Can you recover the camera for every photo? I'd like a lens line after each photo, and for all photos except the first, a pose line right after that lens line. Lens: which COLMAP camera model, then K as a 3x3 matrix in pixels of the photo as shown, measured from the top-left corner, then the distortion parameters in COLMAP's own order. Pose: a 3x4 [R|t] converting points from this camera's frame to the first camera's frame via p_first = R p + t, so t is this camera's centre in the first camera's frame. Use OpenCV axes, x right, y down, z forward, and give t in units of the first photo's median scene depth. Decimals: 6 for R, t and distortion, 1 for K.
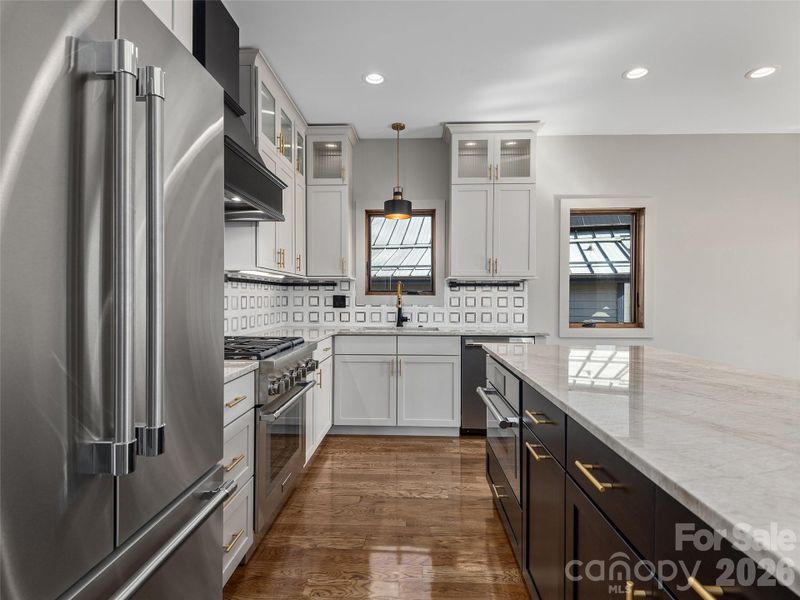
lens RADIAL K [[408.4, 0, 403.7], [0, 408.4, 298.9], [0, 0, 1]] dist [0.003357, -0.003489]
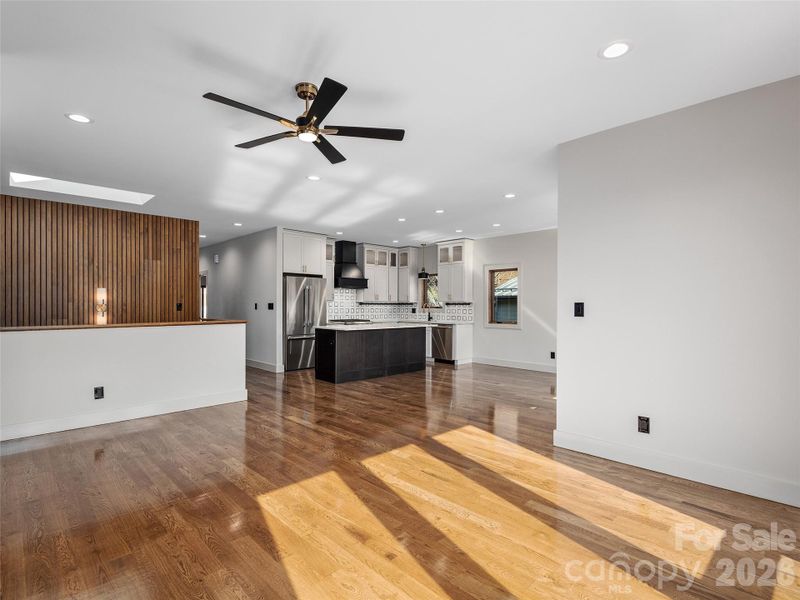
lens RADIAL K [[408.4, 0, 400.6], [0, 408.4, 304.2], [0, 0, 1]] dist [0.003357, -0.003489]
pose [[0.720502, -0.002647, -0.693448, 1.594636], [-0.008616, 0.999881, -0.012769, -0.001515], [0.693399, 0.015175, 0.720394, -0.931815]]
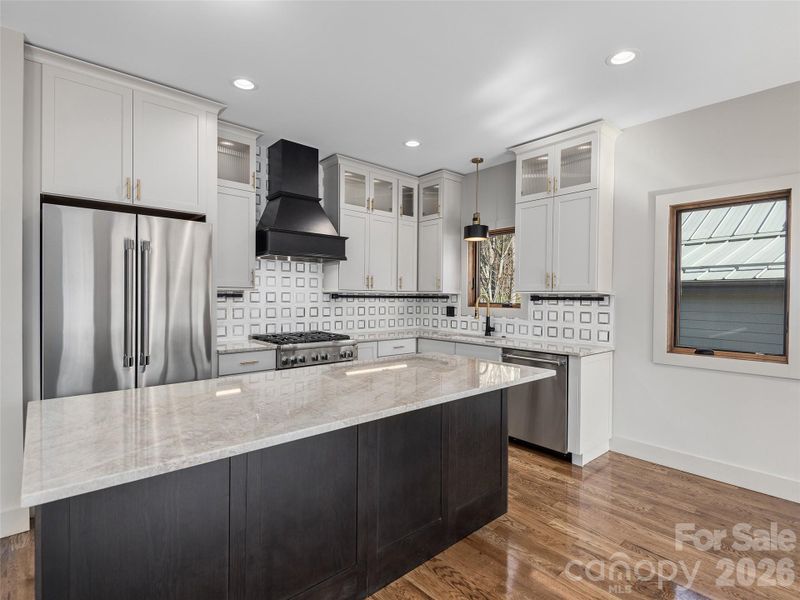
lens RADIAL K [[408.4, 0, 392.1], [0, 408.4, 299.1], [0, 0, 1]] dist [0.003357, -0.003489]
pose [[0.676983, 0.008519, -0.735949, 0.626457], [-0.013775, 0.999905, -0.001098, -0.026688], [0.735870, 0.010881, 0.677036, 0.049344]]
